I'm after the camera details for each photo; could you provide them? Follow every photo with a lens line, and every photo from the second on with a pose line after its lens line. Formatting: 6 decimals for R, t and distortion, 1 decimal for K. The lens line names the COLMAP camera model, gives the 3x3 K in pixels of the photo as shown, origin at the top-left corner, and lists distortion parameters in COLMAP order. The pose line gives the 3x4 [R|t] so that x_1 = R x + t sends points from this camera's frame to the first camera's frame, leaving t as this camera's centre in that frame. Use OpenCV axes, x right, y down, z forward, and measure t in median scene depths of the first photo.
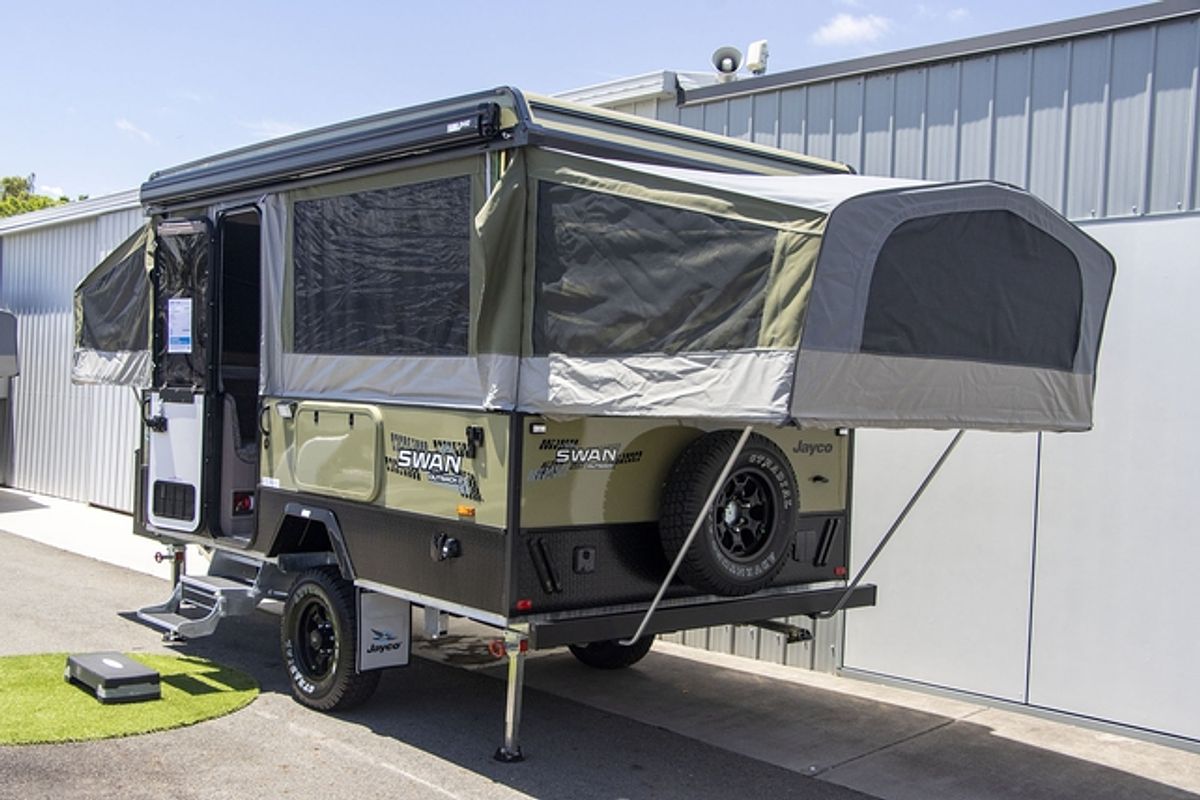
lens RADIAL K [[1307.7, 0, 595.3], [0, 1307.7, 417.7], [0, 0, 1]] dist [-0.020137, -0.002473]
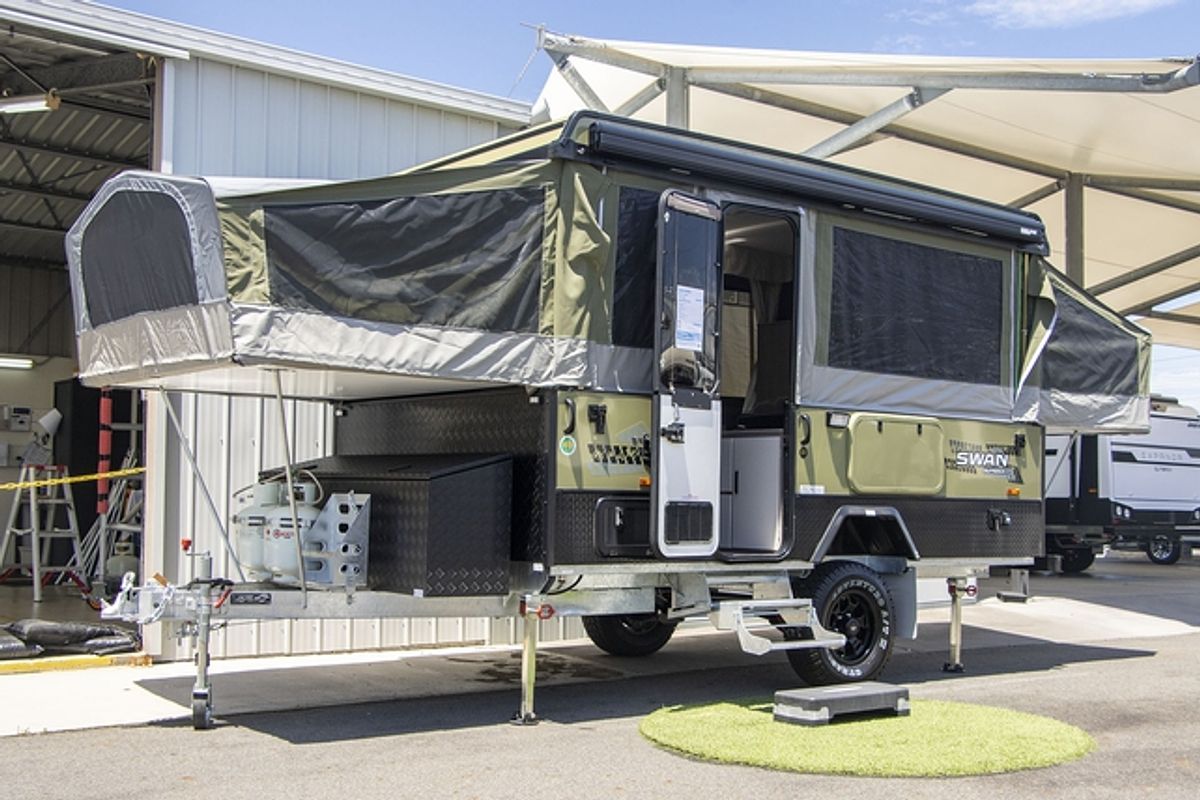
lens RADIAL K [[1414.8, 0, 602.0], [0, 1414.8, 429.7], [0, 0, 1]] dist [-0.028575, 0.013043]
pose [[0.060102, 0.008723, 0.998154, -1.623016], [0.002806, 0.999956, -0.008908, 0.014009], [-0.998188, 0.003336, 0.060075, 1.300061]]
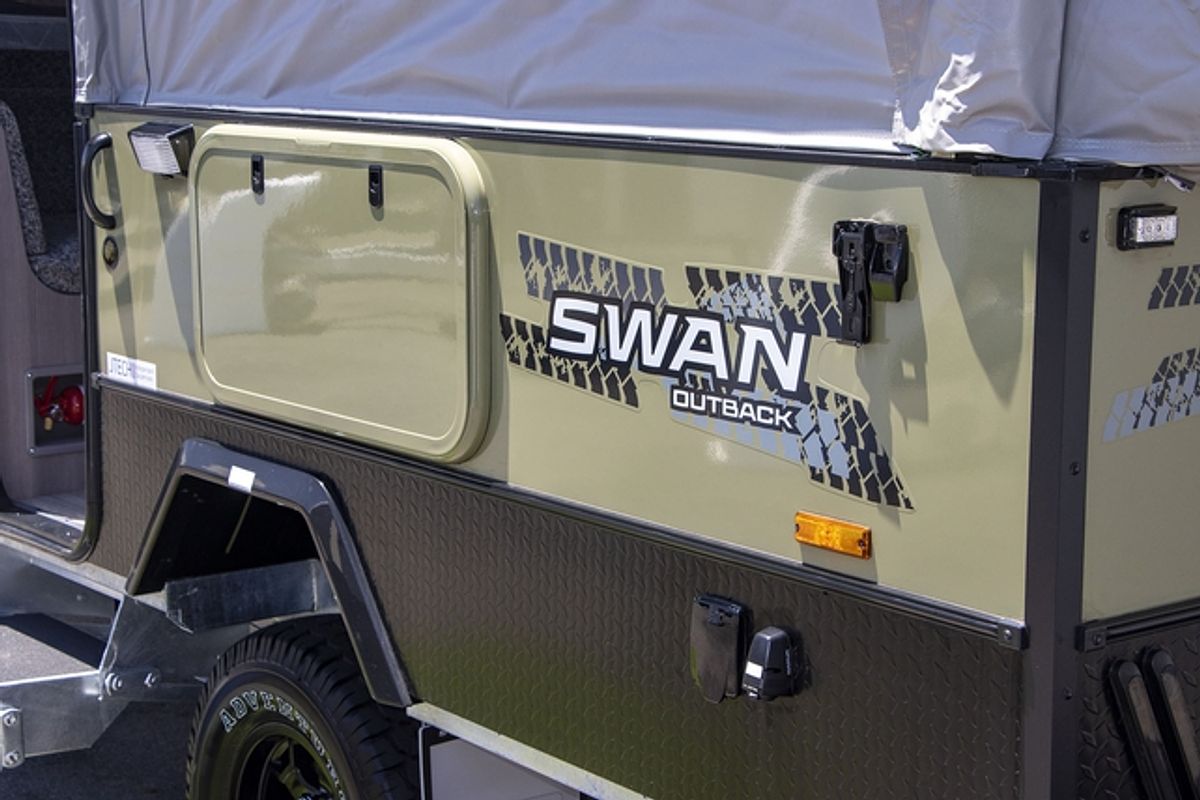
lens RADIAL K [[2240.7, 0, 600.0], [0, 2240.7, 400.0], [0, 0, 1]] dist [0.199349, 0.035425]
pose [[0.997762, -0.026431, -0.061420, -0.112224], [0.034514, 0.990310, 0.134518, -0.019003], [0.057269, -0.136337, 0.989006, 0.520003]]
